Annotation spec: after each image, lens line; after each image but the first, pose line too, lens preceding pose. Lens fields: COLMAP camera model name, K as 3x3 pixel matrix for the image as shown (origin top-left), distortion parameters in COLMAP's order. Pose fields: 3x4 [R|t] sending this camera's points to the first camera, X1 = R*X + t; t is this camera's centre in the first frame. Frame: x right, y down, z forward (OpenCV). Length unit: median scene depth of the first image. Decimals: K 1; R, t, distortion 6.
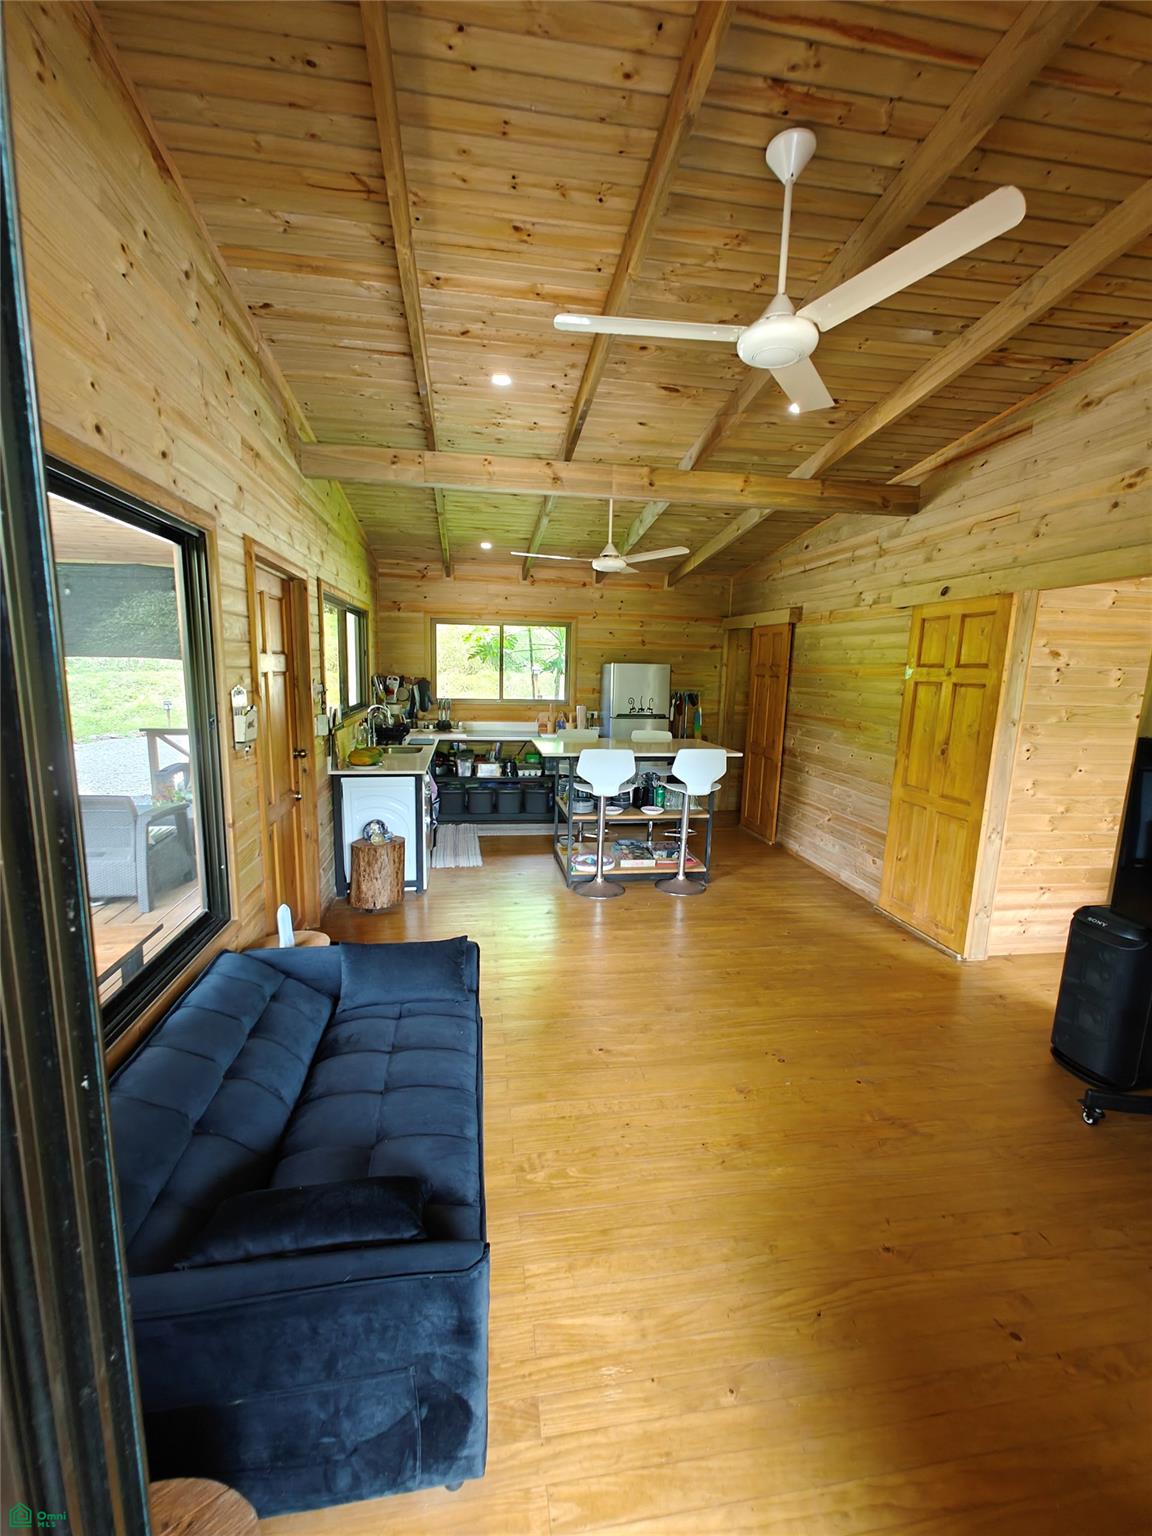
lens RADIAL K [[642.0, 0, 571.8], [0, 642.0, 771.4], [0, 0, 1]] dist [0.008816, -0.003335]
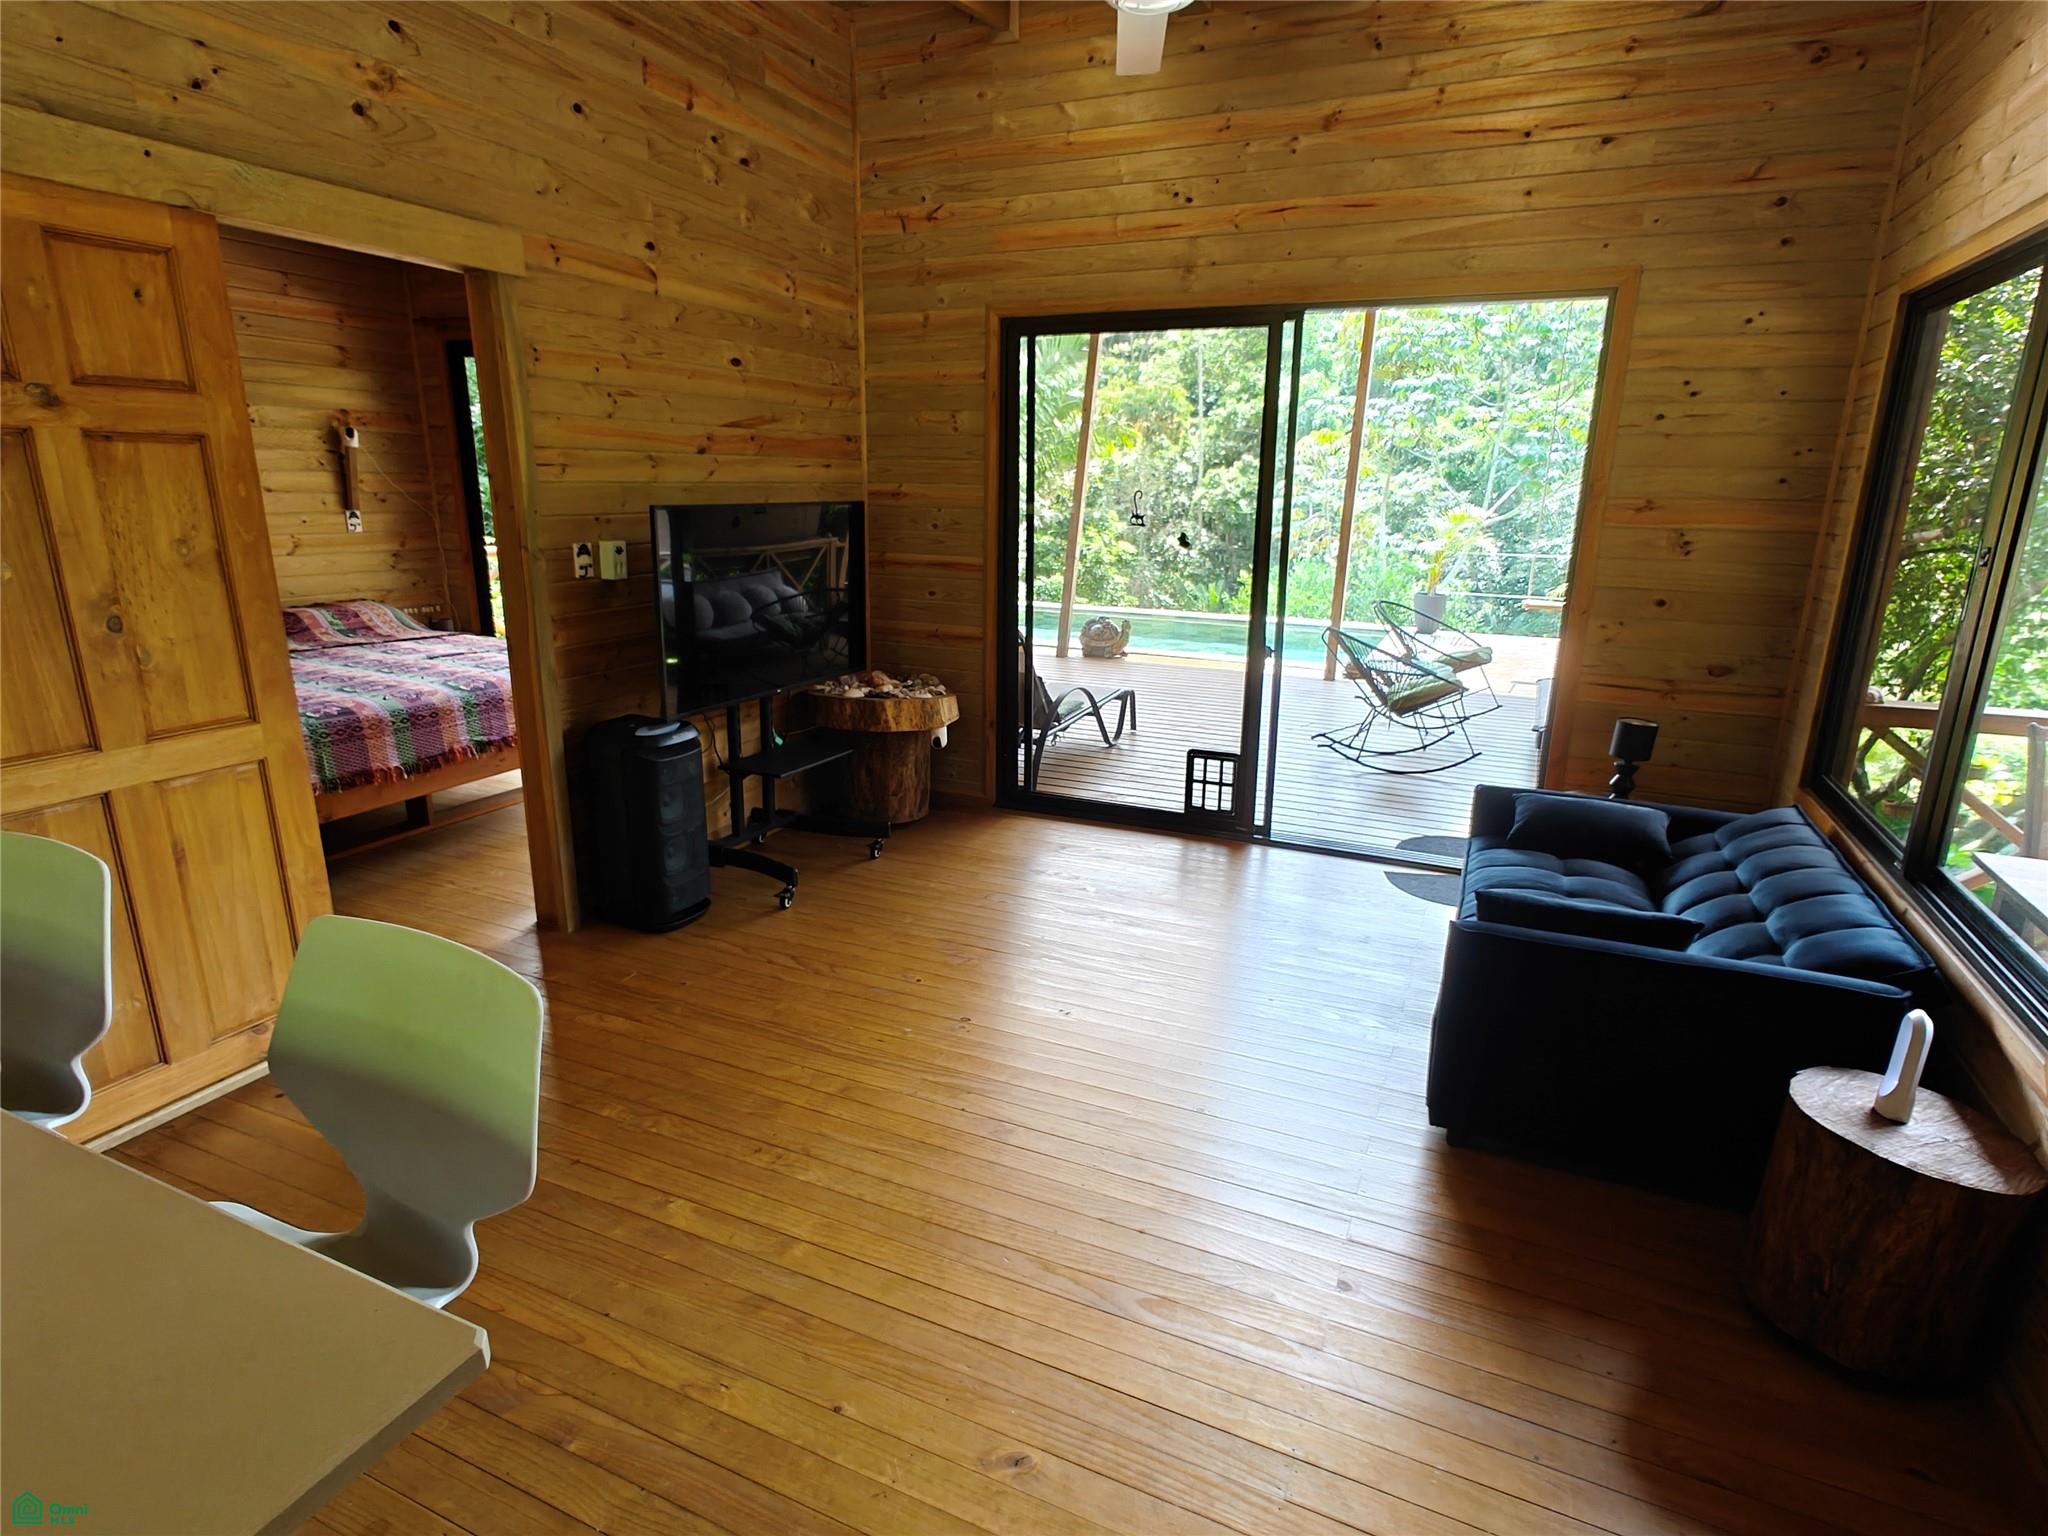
lens RADIAL K [[1080.1, 0, 1024.0], [0, 1080.1, 768.0], [0, 0, 1]] dist [0.000136, -0.000218]
pose [[-0.836352, -0.181949, 0.517116, -0.195910], [0.050732, 0.913574, 0.403495, -0.187266], [-0.545840, 0.363699, -0.754839, 1.277023]]
